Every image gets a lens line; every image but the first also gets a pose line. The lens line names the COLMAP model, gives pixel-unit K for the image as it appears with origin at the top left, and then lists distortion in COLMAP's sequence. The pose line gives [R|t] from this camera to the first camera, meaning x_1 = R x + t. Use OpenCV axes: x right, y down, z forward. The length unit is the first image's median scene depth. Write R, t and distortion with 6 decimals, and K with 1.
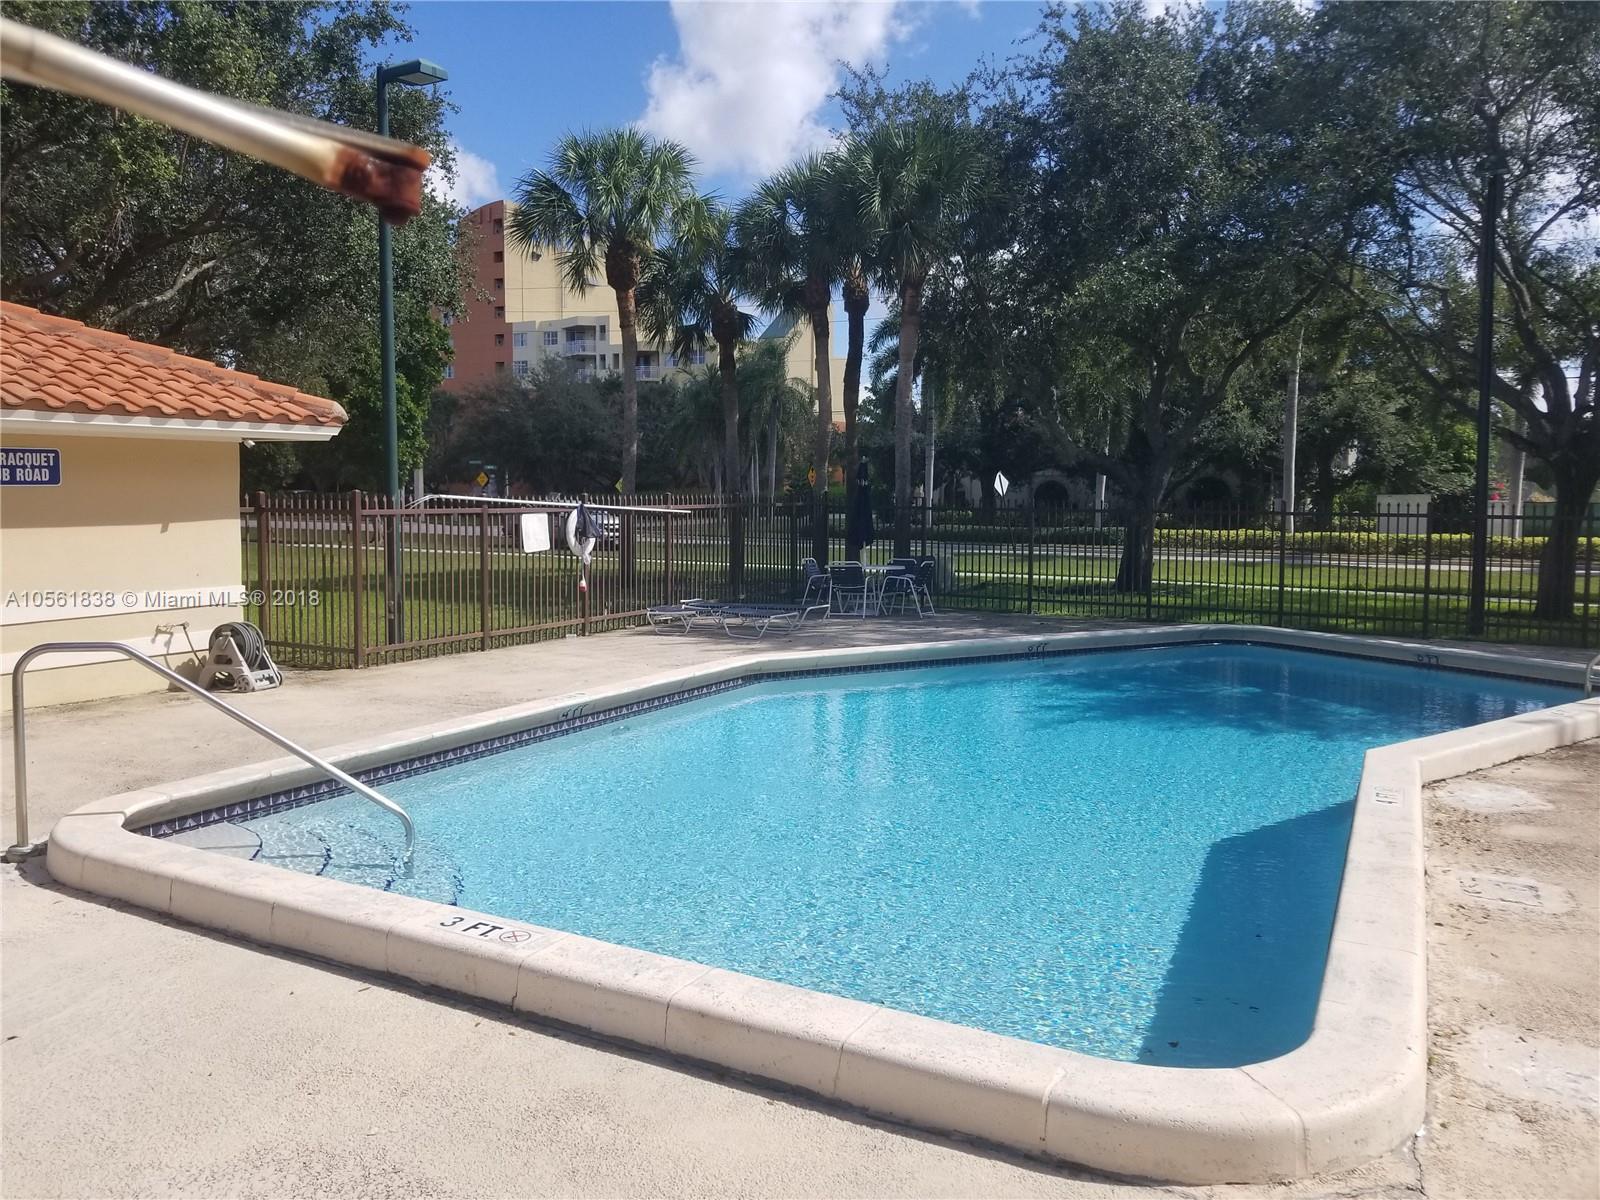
lens RADIAL K [[1253.1, 0, 778.7], [0, 1253.1, 593.9], [0, 0, 1]] dist [0.035457, -0.085579]
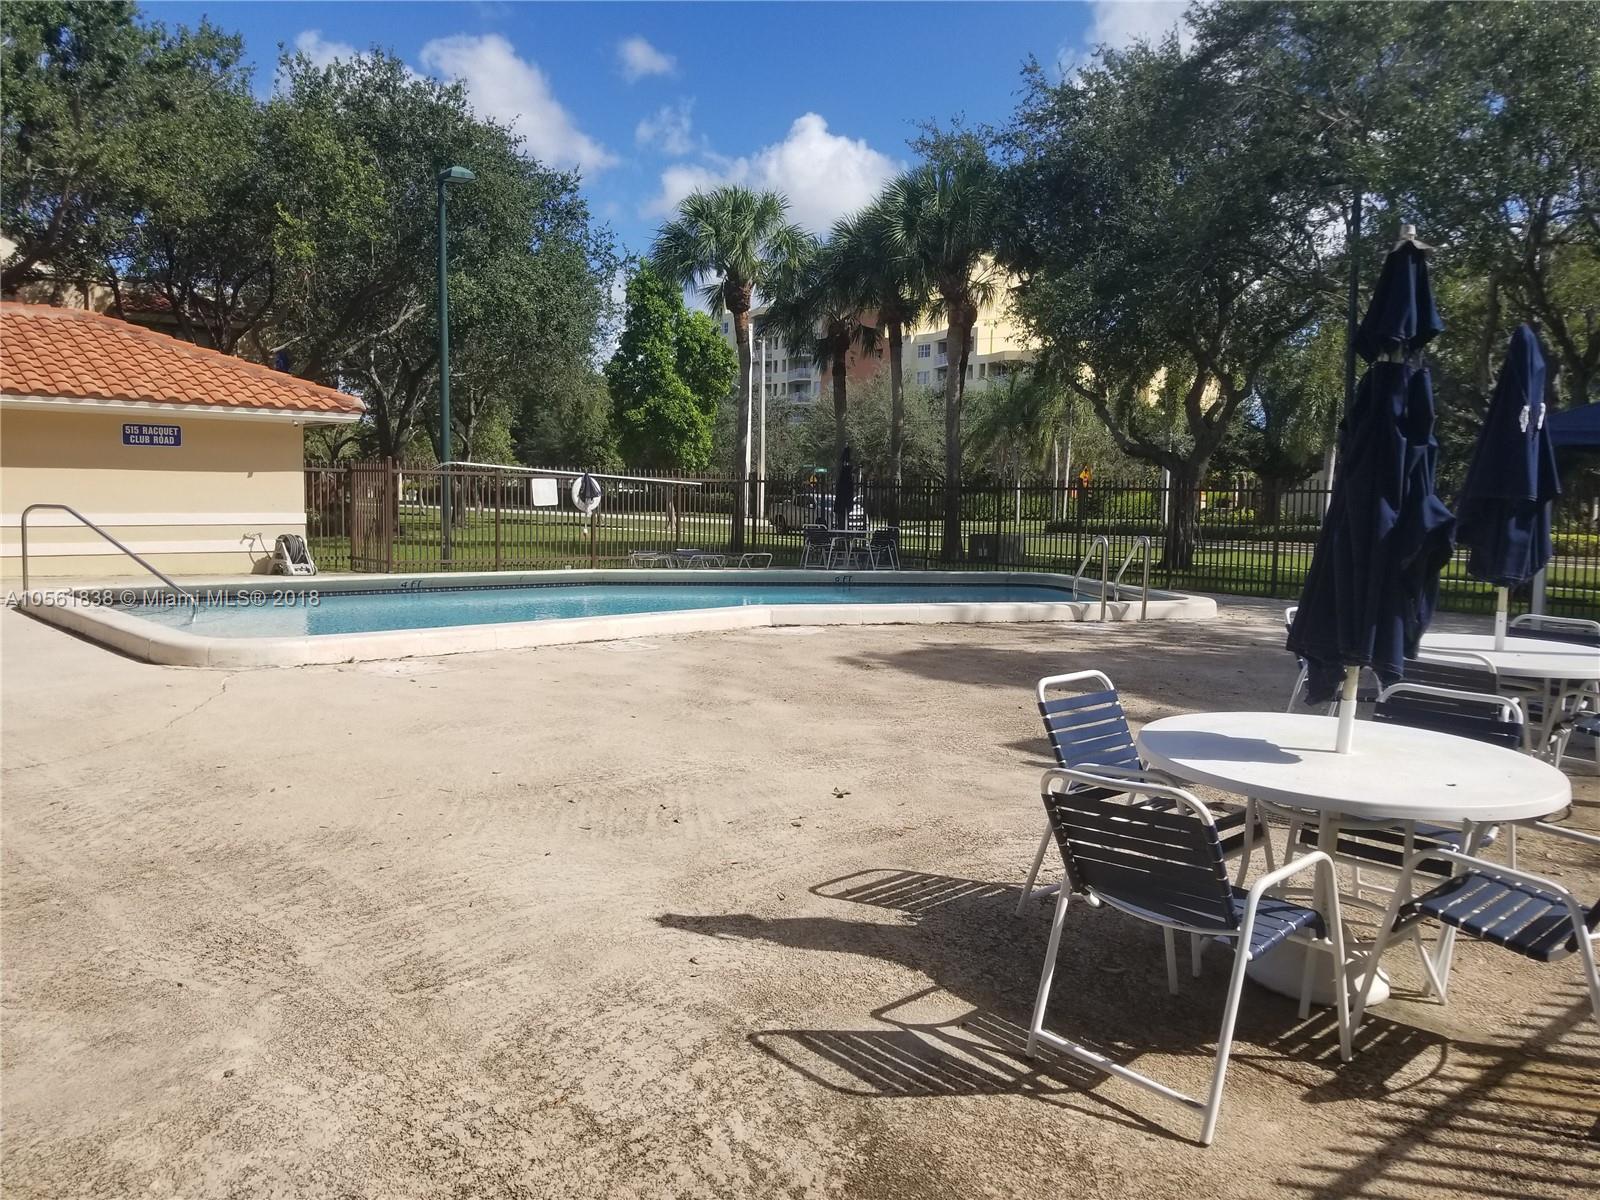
lens RADIAL K [[1253.1, 0, 778.7], [0, 1253.1, 593.9], [0, 0, 1]] dist [0.035457, -0.085579]
pose [[0.945193, 0.036376, -0.324481, 0.667480], [-0.039323, 0.999223, -0.002527, 0.075807], [0.324137, 0.015148, 0.945889, -0.314762]]
